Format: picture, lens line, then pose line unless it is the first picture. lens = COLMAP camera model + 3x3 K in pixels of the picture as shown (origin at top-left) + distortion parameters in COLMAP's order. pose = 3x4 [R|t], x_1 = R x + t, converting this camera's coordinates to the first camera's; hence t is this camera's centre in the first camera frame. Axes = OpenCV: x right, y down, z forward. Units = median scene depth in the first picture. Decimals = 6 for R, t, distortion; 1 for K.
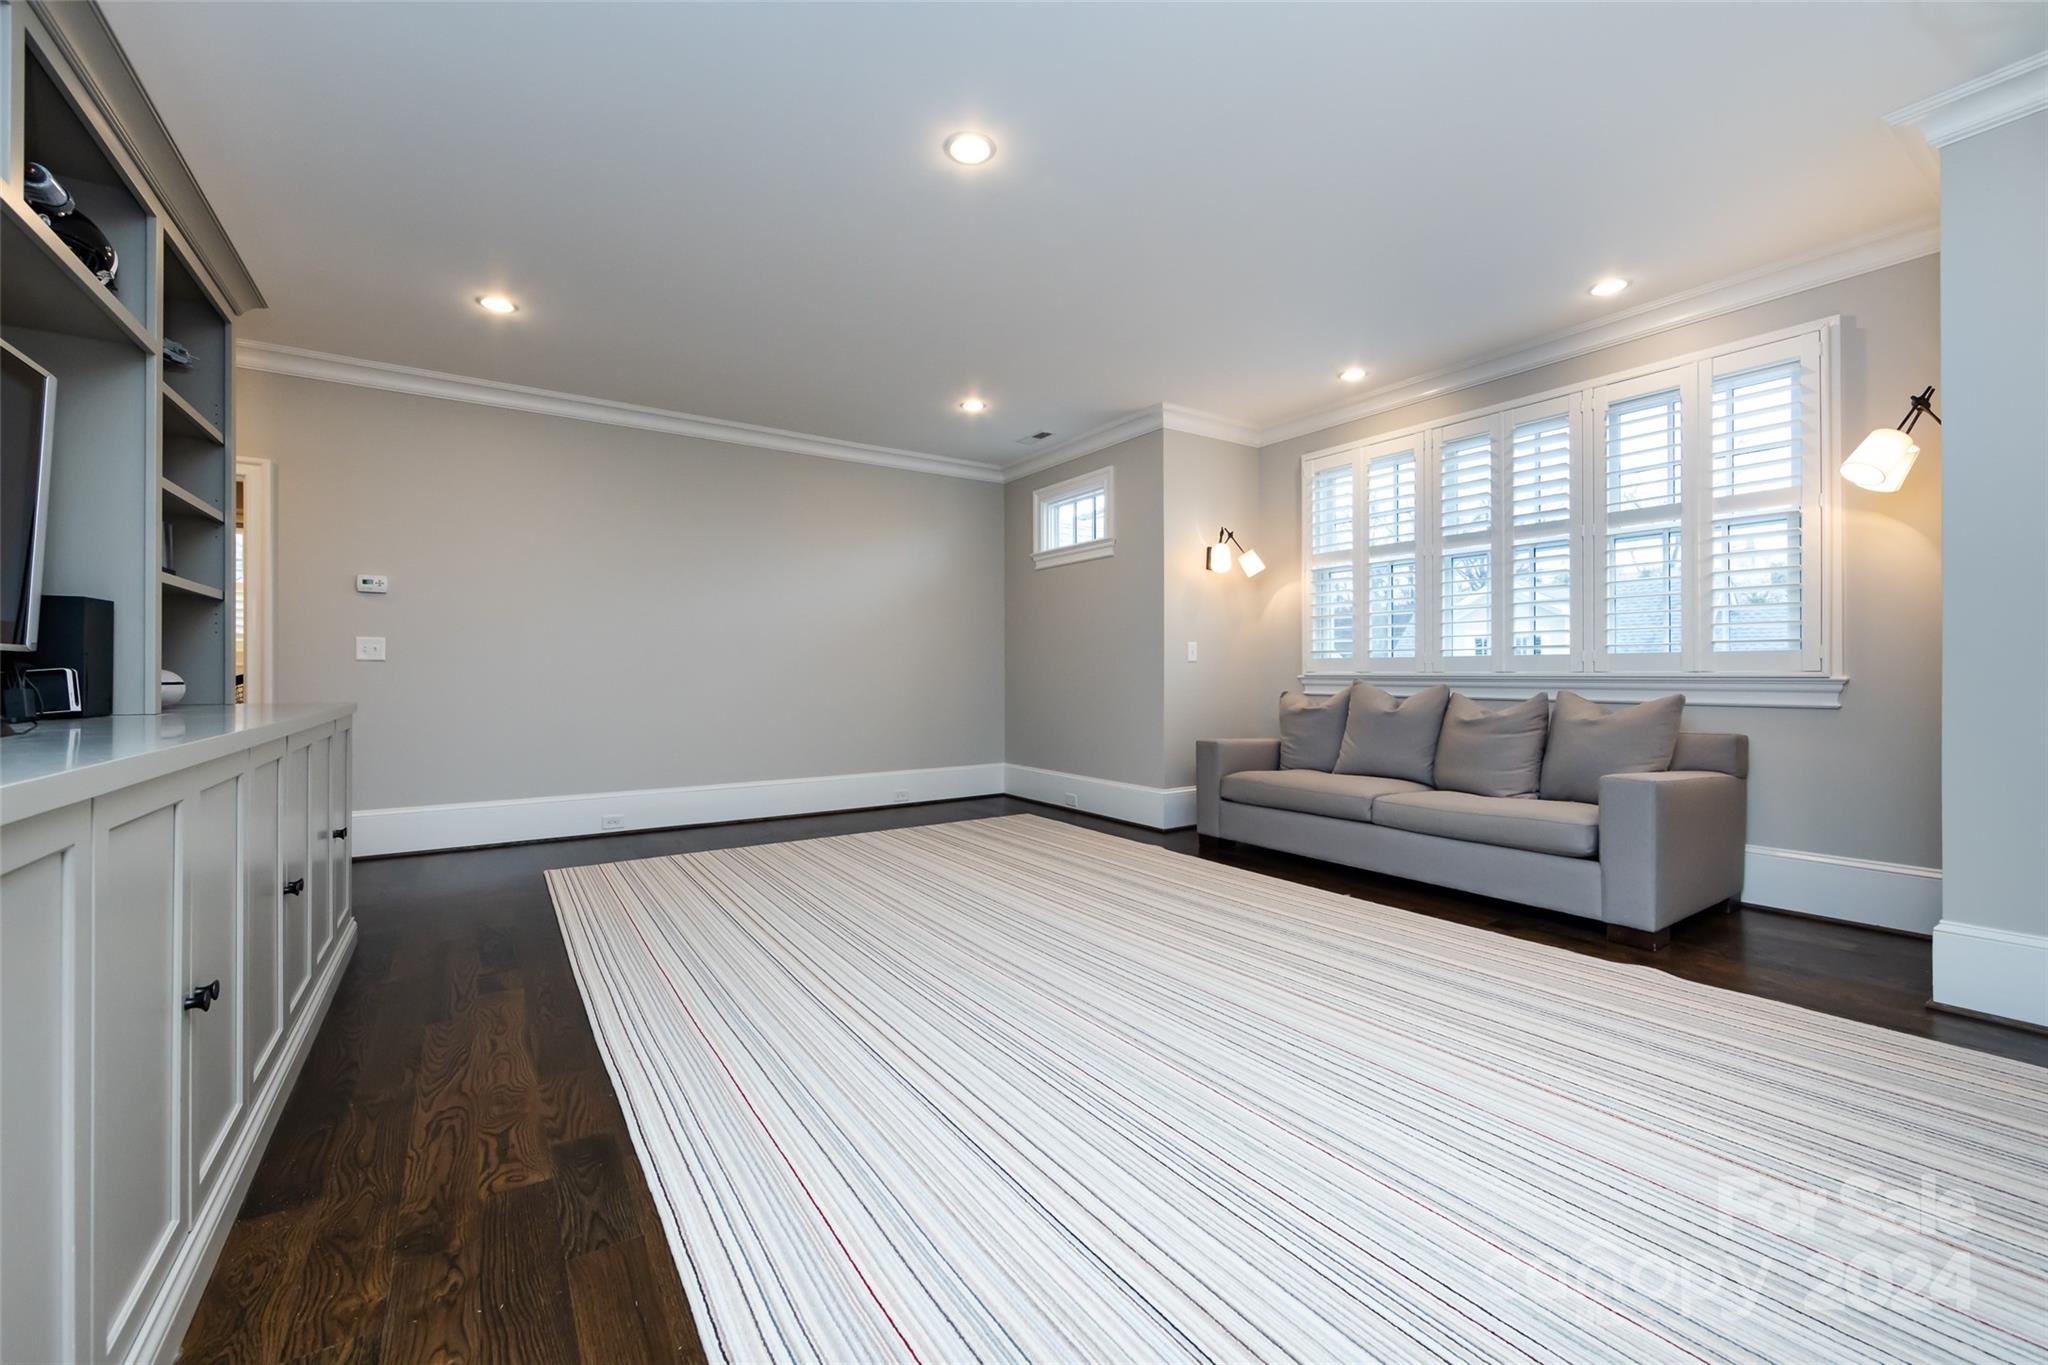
lens RADIAL K [[815.0, 0, 1024.0], [0, 815.0, 682.5], [0, 0, 1]] dist [-0.002296, -0.000109]
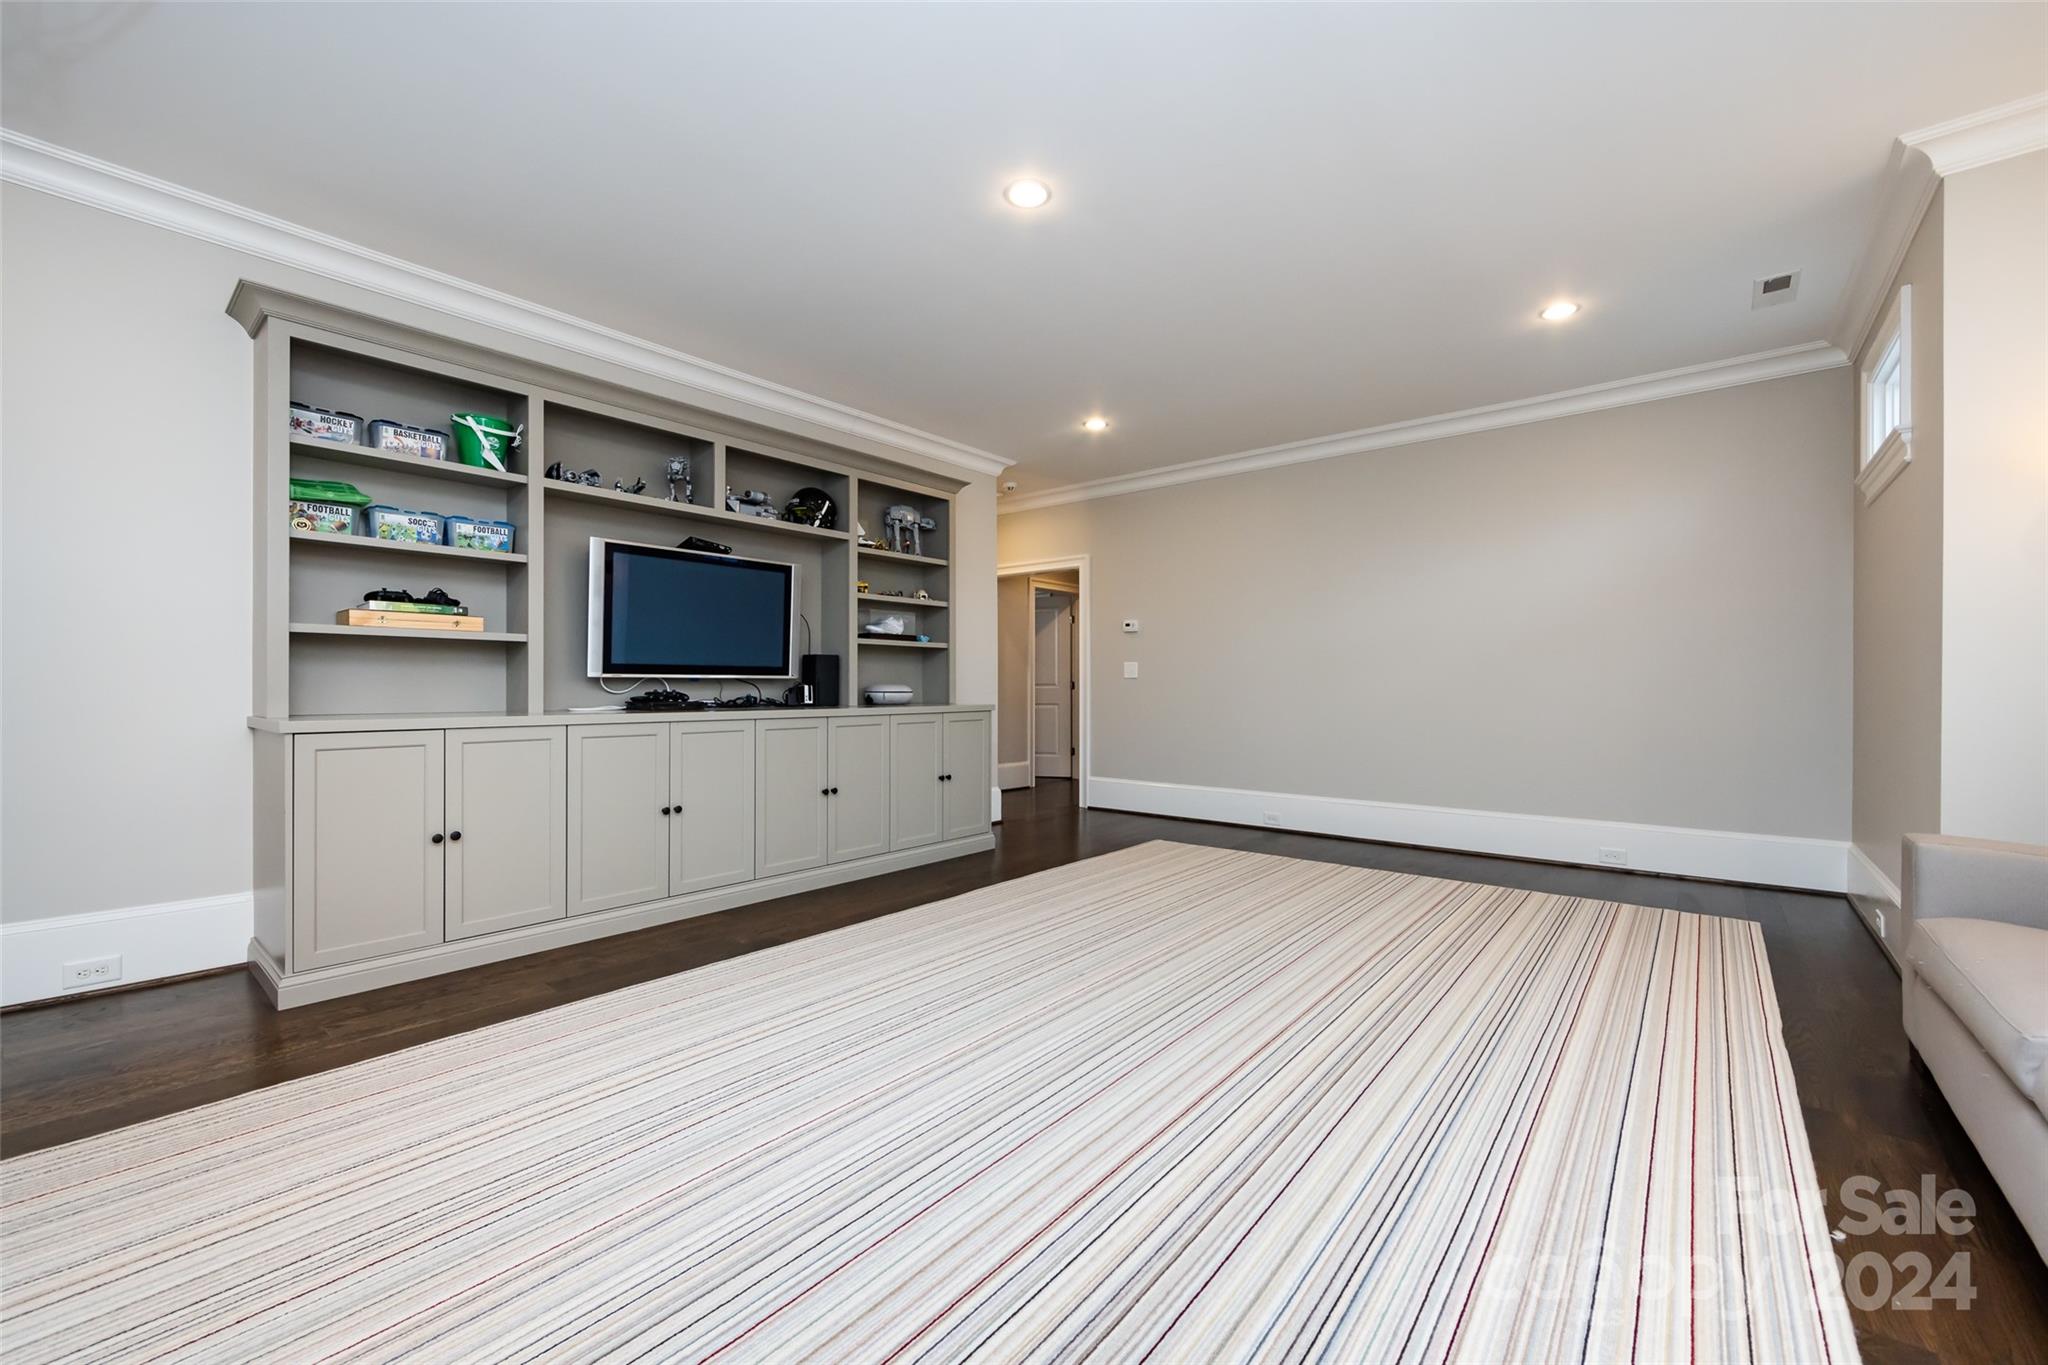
lens RADIAL K [[803.8, 0, 1018.0], [0, 803.8, 689.7], [0, 0, 1]] dist [-0.002232, -0.000044]
pose [[0.280846, 0.004527, -0.959742, 0.541831], [-0.010431, 0.999944, 0.001664, -0.006632], [0.959696, 0.009544, 0.280878, 0.398920]]
